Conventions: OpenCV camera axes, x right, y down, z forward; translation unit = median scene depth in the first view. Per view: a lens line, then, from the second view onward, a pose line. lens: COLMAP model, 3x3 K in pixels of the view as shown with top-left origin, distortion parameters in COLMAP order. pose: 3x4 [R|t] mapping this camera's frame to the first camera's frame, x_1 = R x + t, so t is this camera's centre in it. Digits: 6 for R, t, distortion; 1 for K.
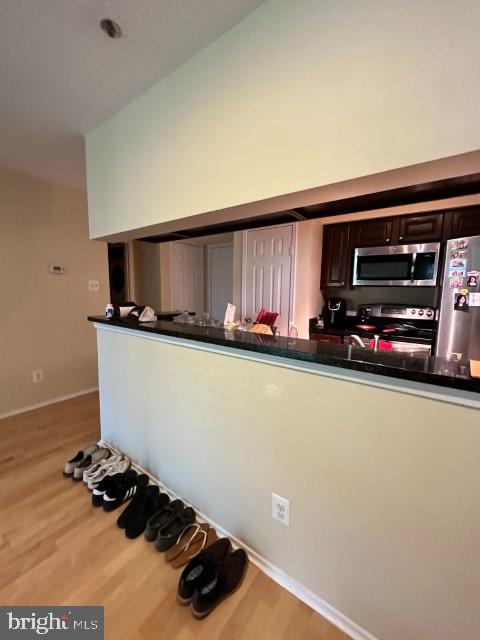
lens RADIAL K [[255.3, 0, 240.5], [0, 255.3, 317.9], [0, 0, 1]] dist [-0.003350, 0.000845]
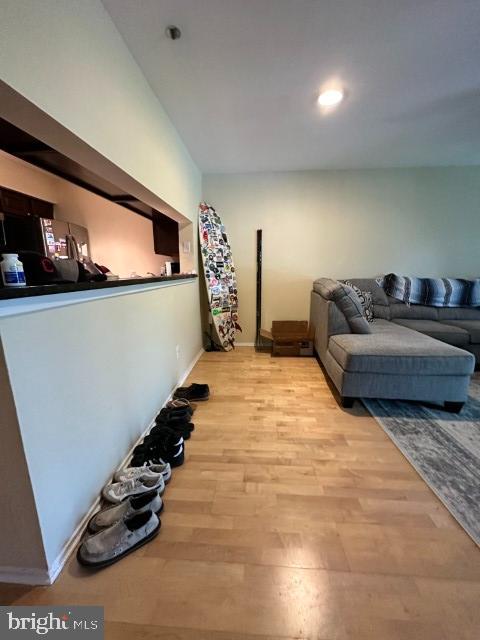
lens RADIAL K [[255.3, 0, 240.0], [0, 255.3, 319.9], [0, 0, 1]] dist [-0.003350, 0.000845]
pose [[-0.538937, -0.175214, 0.823922, -1.094610], [0.082441, 0.962460, 0.258601, -0.031294], [-0.838302, 0.207295, -0.504260, 0.919741]]
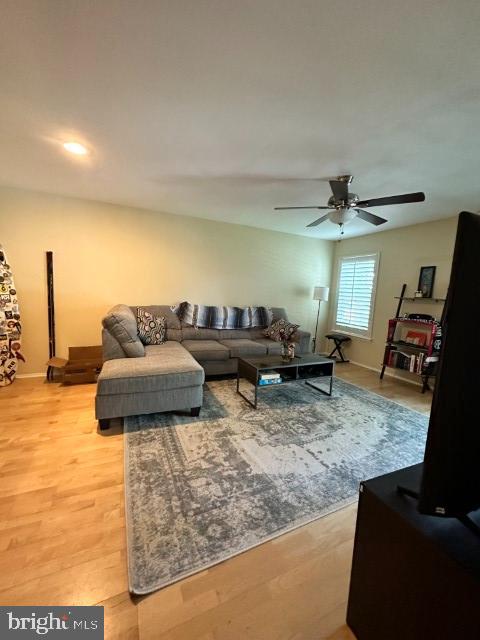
lens RADIAL K [[255.3, 0, 239.9], [0, 255.3, 319.4], [0, 0, 1]] dist [-0.003350, 0.000845]
pose [[-0.871306, -0.110401, 0.478160, -1.540146], [-0.011115, 0.978556, 0.205682, -0.087530], [-0.490614, 0.173897, -0.853849, 0.671325]]
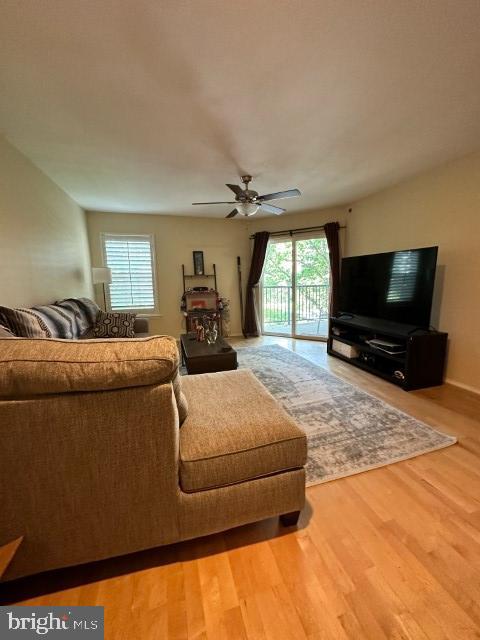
lens RADIAL K [[255.3, 0, 239.3], [0, 255.3, 320.5], [0, 0, 1]] dist [-0.003350, 0.000845]
pose [[-0.604446, 0.123716, -0.786981, 0.014693], [-0.073265, 0.975049, 0.209553, 0.010355], [0.793270, 0.184321, -0.580300, 0.256380]]
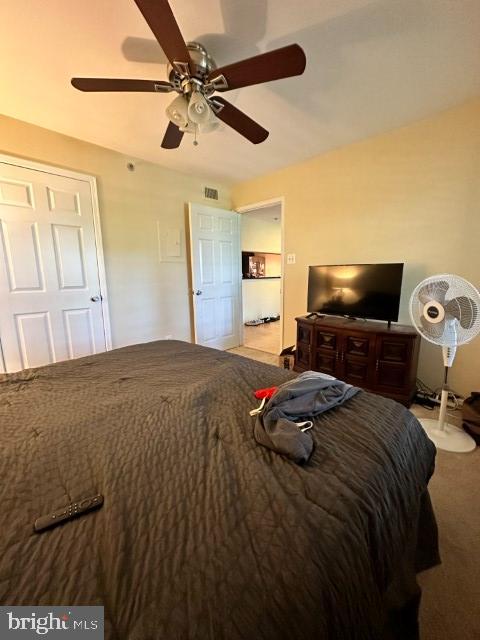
lens RADIAL K [[255.3, 0, 238.5], [0, 255.3, 317.1], [0, 0, 1]] dist [-0.003350, 0.000845]
pose [[0.136461, -0.180069, 0.974142, -3.453325], [0.121251, 0.978984, 0.163979, -0.047510], [-0.983197, 0.095739, 0.155427, 0.639207]]
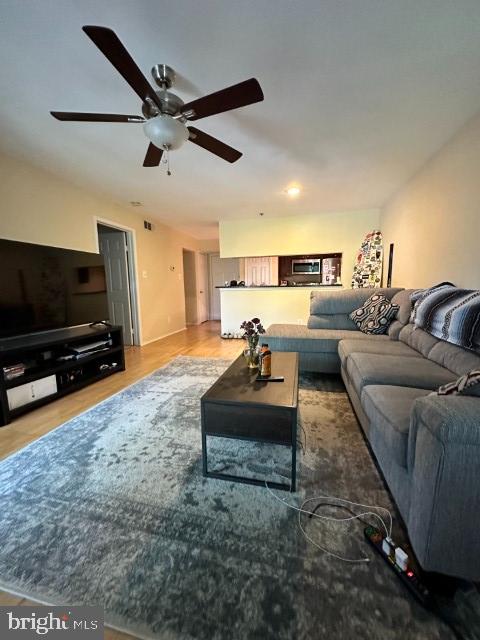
lens RADIAL K [[255.3, 0, 239.5], [0, 255.3, 318.7], [0, 0, 1]] dist [-0.003350, 0.000845]
pose [[0.921185, -0.081008, 0.380599, -1.467801], [0.072942, 0.996701, 0.035594, 0.255576], [-0.382227, -0.005027, 0.924055, -1.602264]]
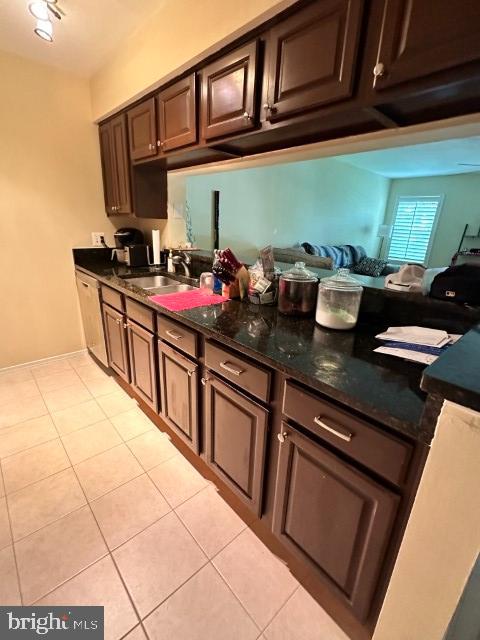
lens RADIAL K [[292.4, 0, 240.0], [0, 292.4, 323.5], [0, 0, 1]] dist [-0.003044, -0.000125]
pose [[-0.977255, -0.121534, 0.173788, -0.130108], [-0.038850, 0.908224, 0.416677, -0.180447], [-0.208479, 0.400448, -0.892288, 1.659084]]
